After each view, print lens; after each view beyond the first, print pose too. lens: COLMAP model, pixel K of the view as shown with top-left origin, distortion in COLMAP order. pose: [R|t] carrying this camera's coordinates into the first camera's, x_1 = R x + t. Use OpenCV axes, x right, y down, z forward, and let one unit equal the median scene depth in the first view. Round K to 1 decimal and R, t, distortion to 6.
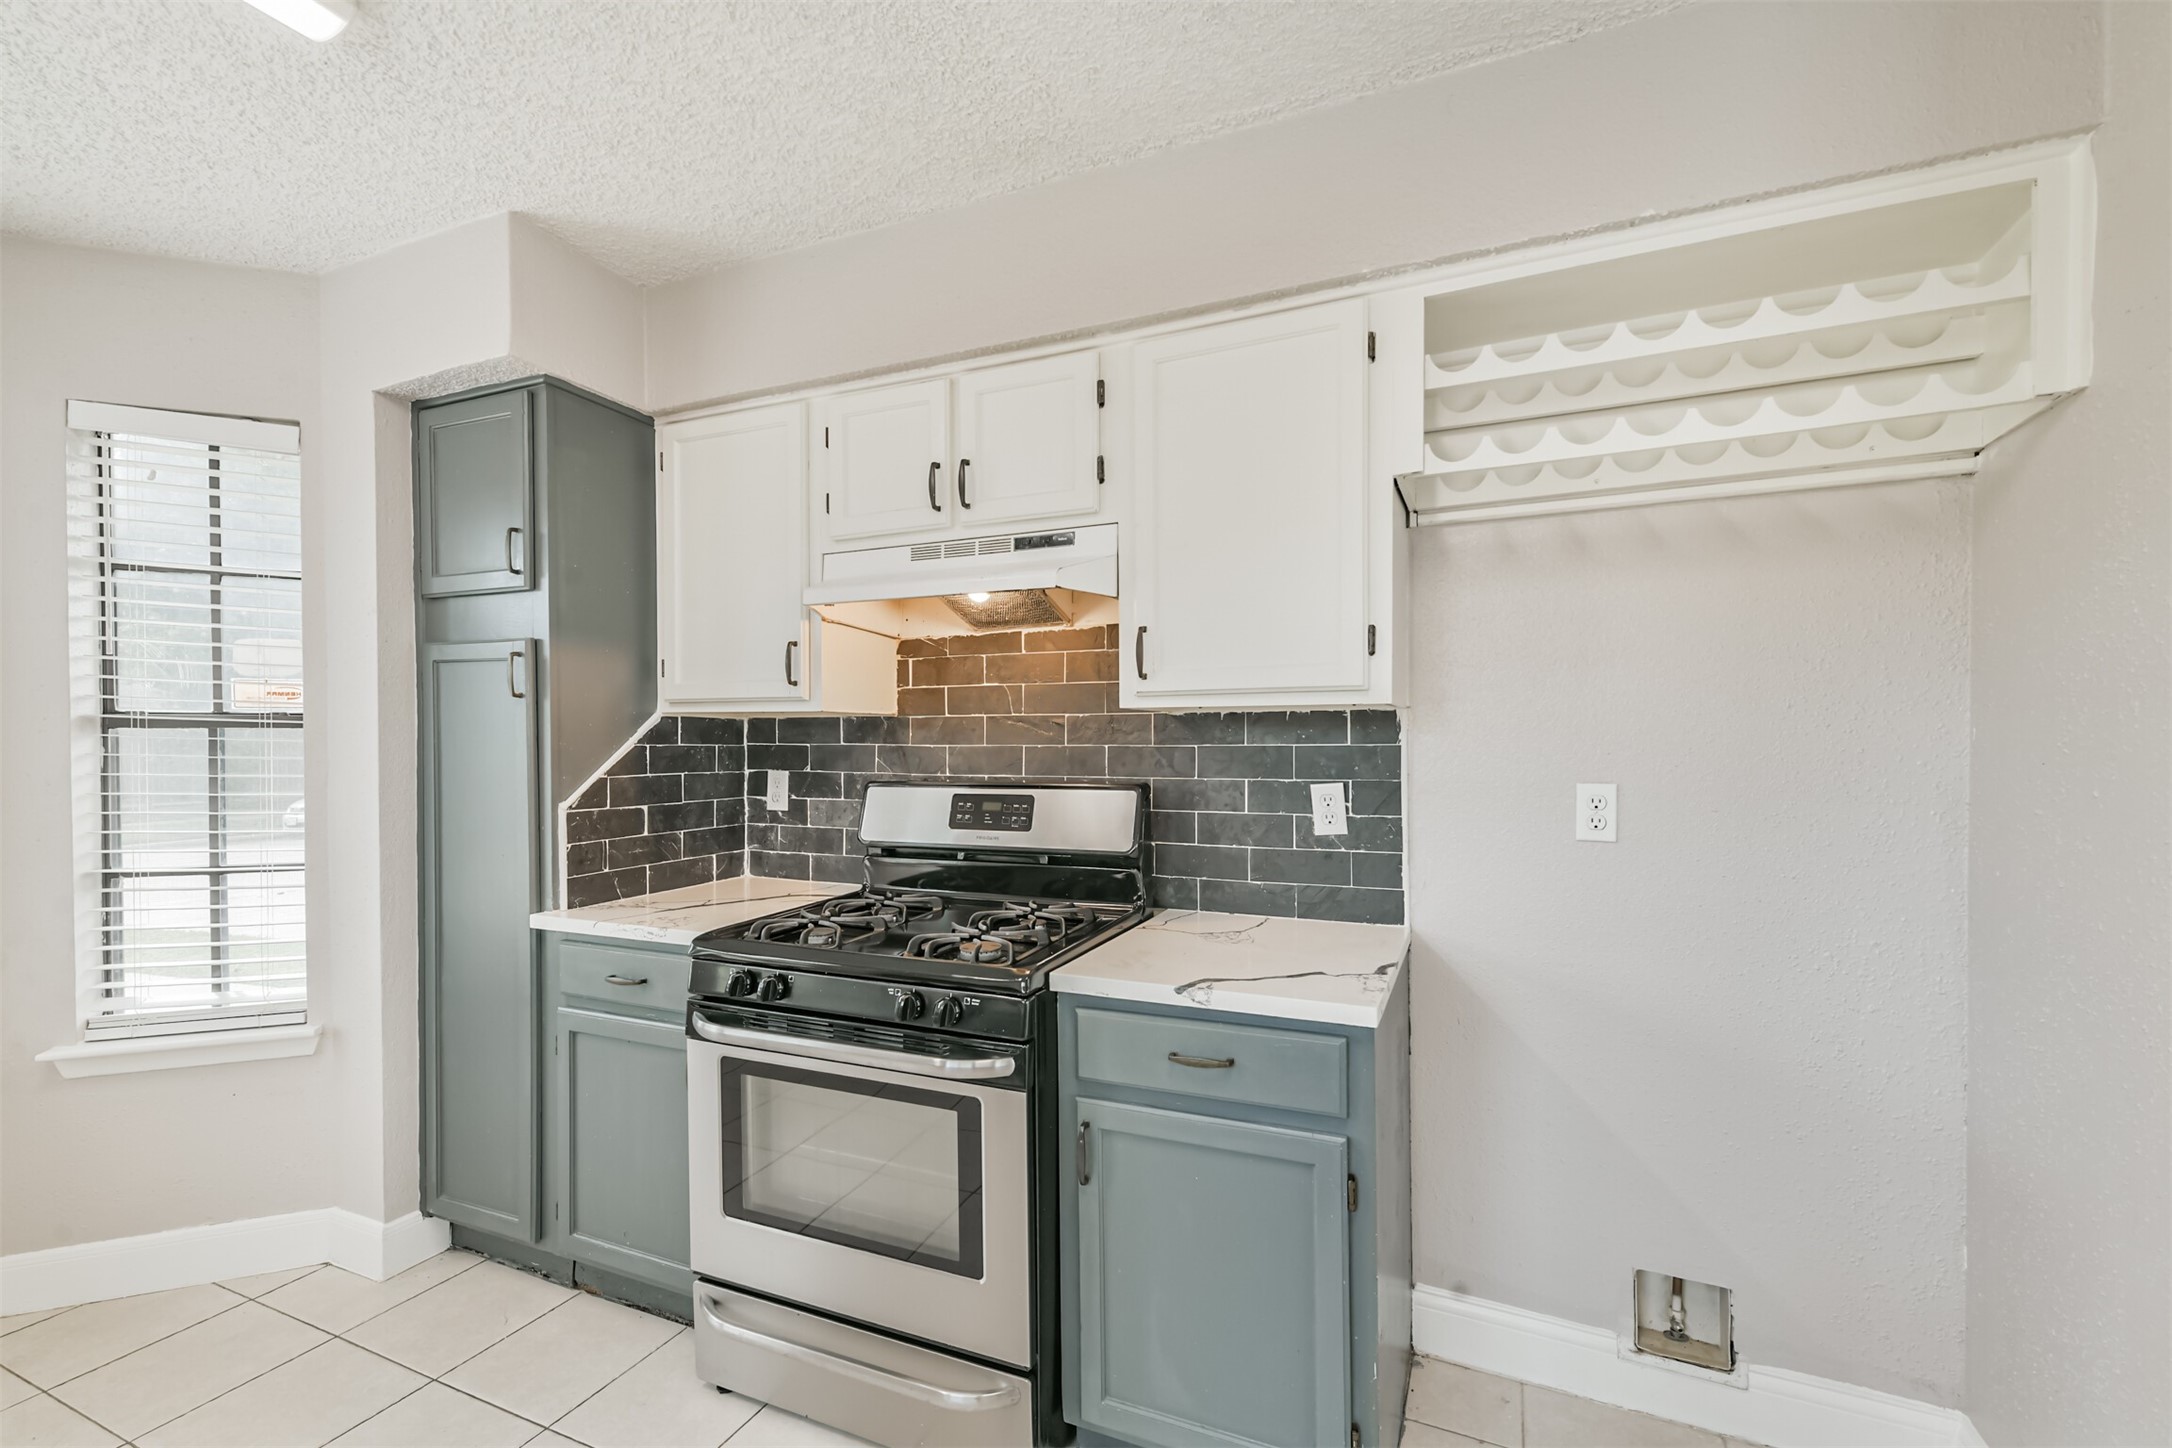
lens RADIAL K [[929.9, 0, 1083.2], [0, 929.9, 755.7], [0, 0, 1]] dist [0.017406, -0.000819]
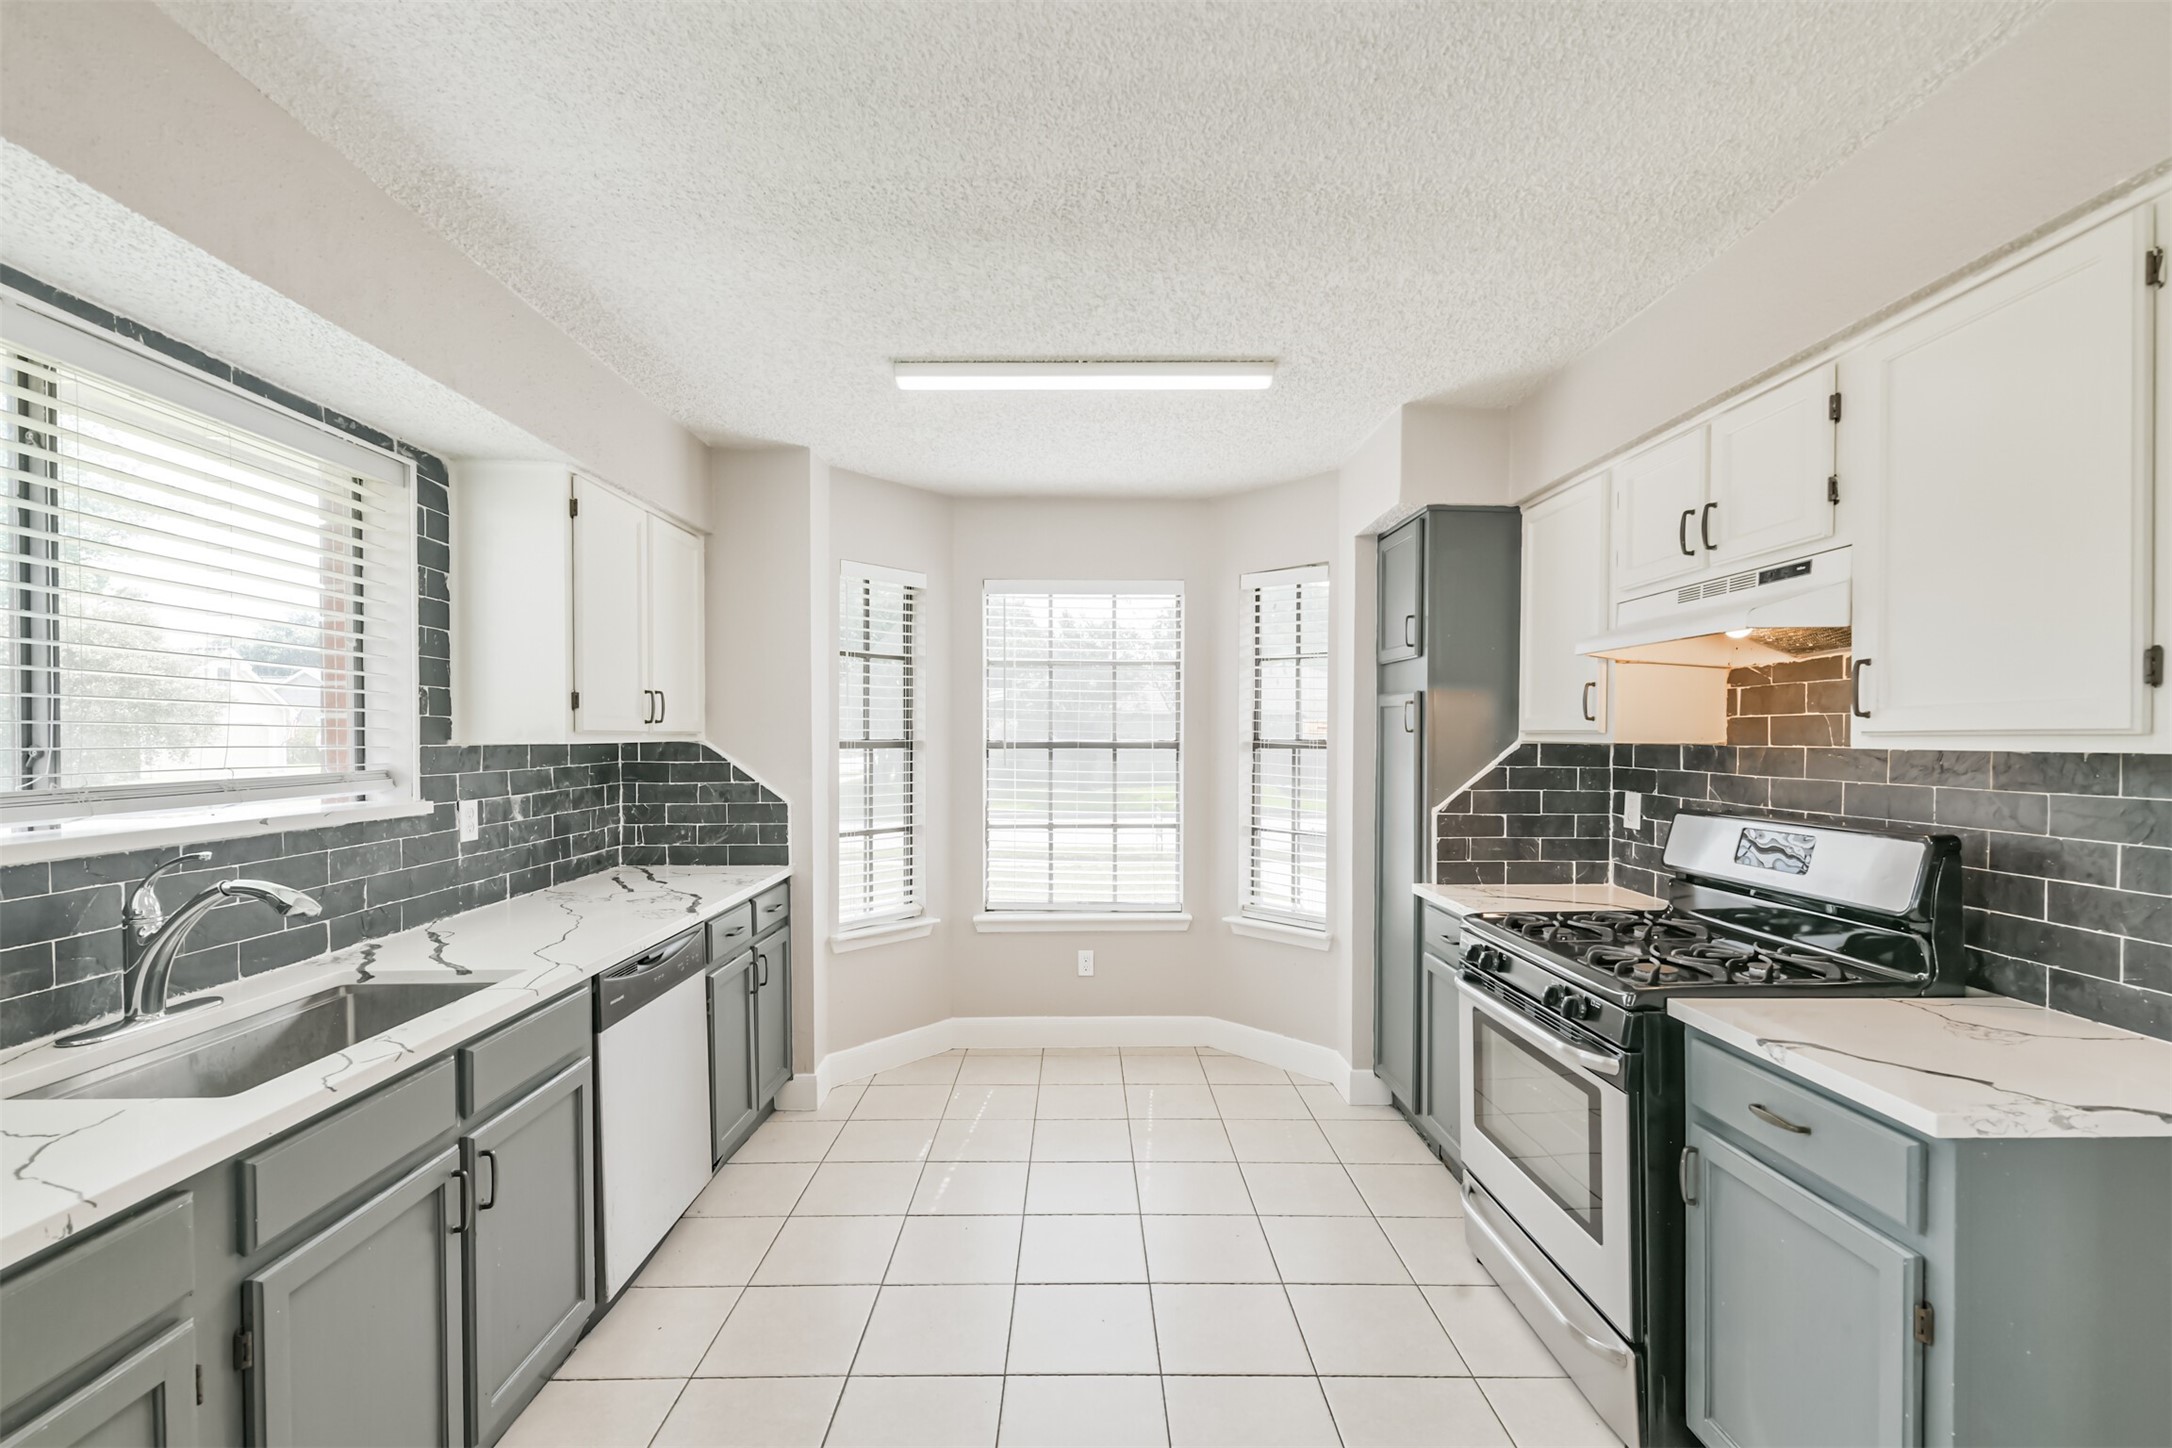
lens RADIAL K [[929.9, 0, 1083.2], [0, 929.9, 755.7], [0, 0, 1]] dist [0.017406, -0.000819]
pose [[0.415540, 0.021698, -0.909316, 0.477733], [-0.019666, 0.999696, 0.014868, -0.036433], [0.909362, 0.011705, 0.415840, -0.052602]]
